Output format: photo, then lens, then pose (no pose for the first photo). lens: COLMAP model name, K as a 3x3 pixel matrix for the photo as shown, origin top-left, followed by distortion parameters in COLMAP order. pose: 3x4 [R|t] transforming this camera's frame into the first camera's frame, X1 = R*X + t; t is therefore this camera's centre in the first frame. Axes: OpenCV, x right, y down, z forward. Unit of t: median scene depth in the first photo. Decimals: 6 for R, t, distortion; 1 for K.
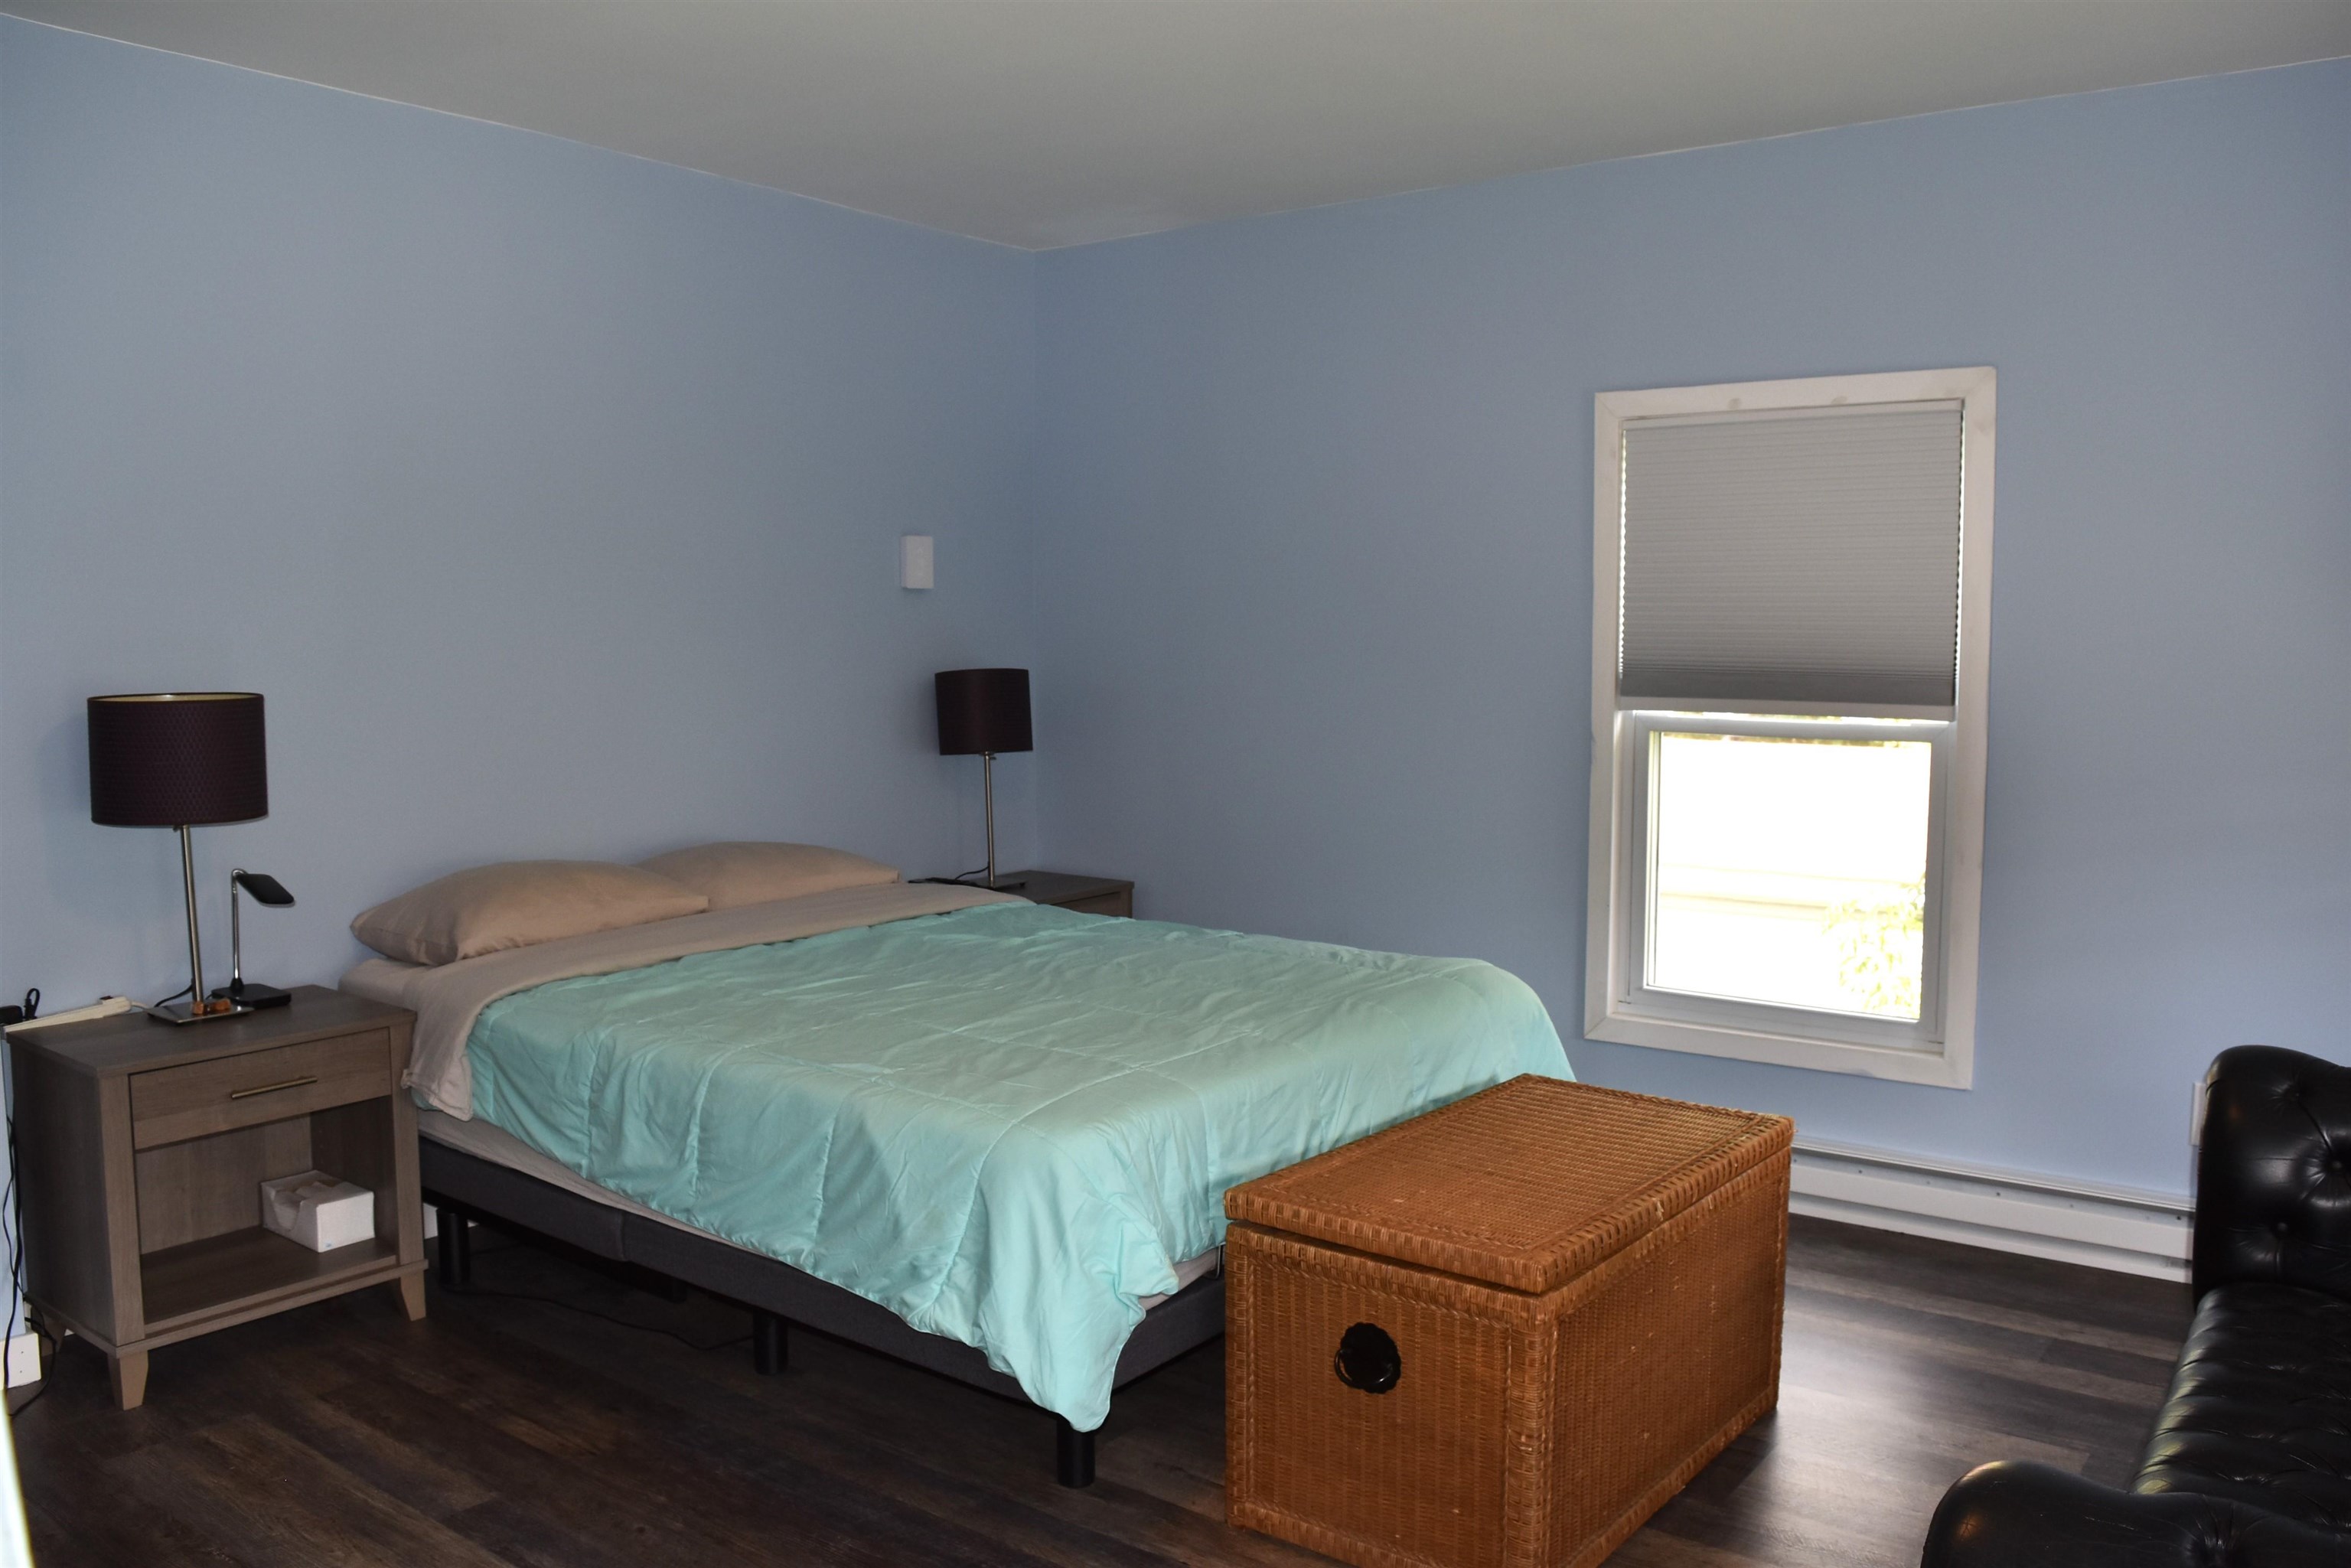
lens RADIAL K [[1904.0, 0, 1216.3], [0, 1904.0, 787.9], [0, 0, 1]] dist [-0.087927, 0.005603]
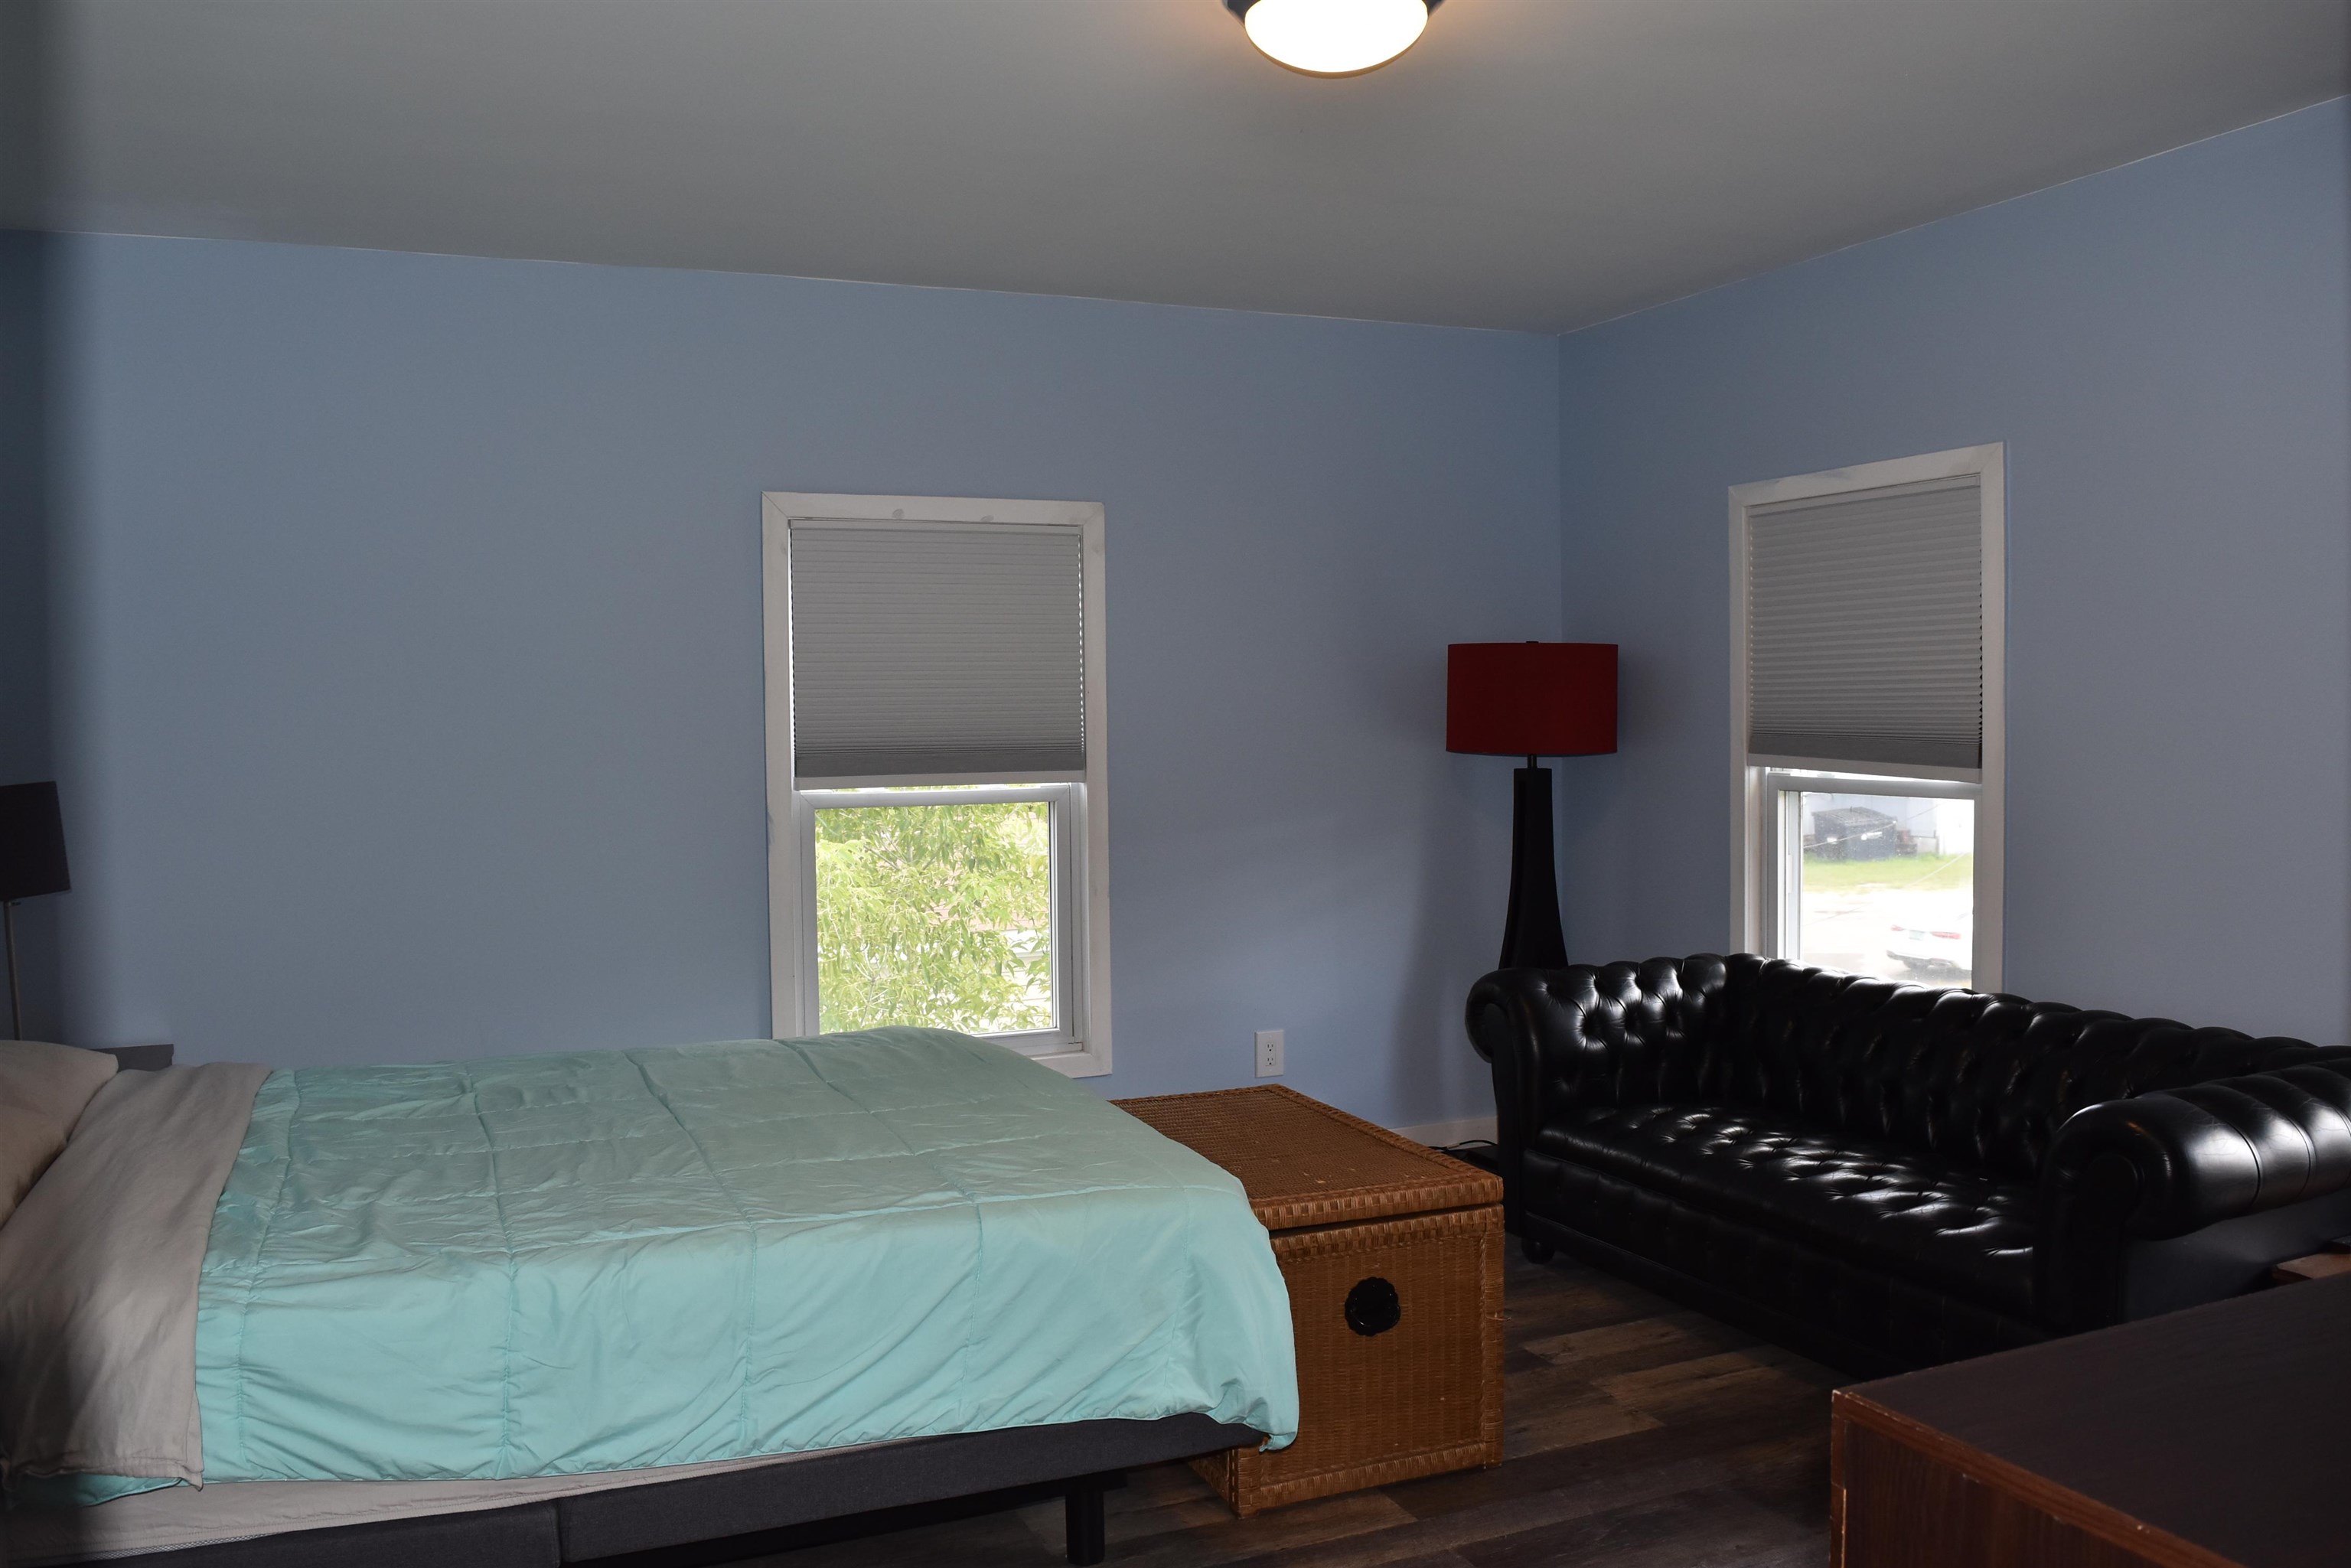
lens RADIAL K [[1904.0, 0, 1216.3], [0, 1904.0, 787.9], [0, 0, 1]] dist [-0.087927, 0.005603]
pose [[0.453015, -0.044815, 0.890376, -0.714623], [0.087985, 0.996107, 0.005370, -0.031732], [-0.887151, 0.075907, 0.455194, 0.353006]]
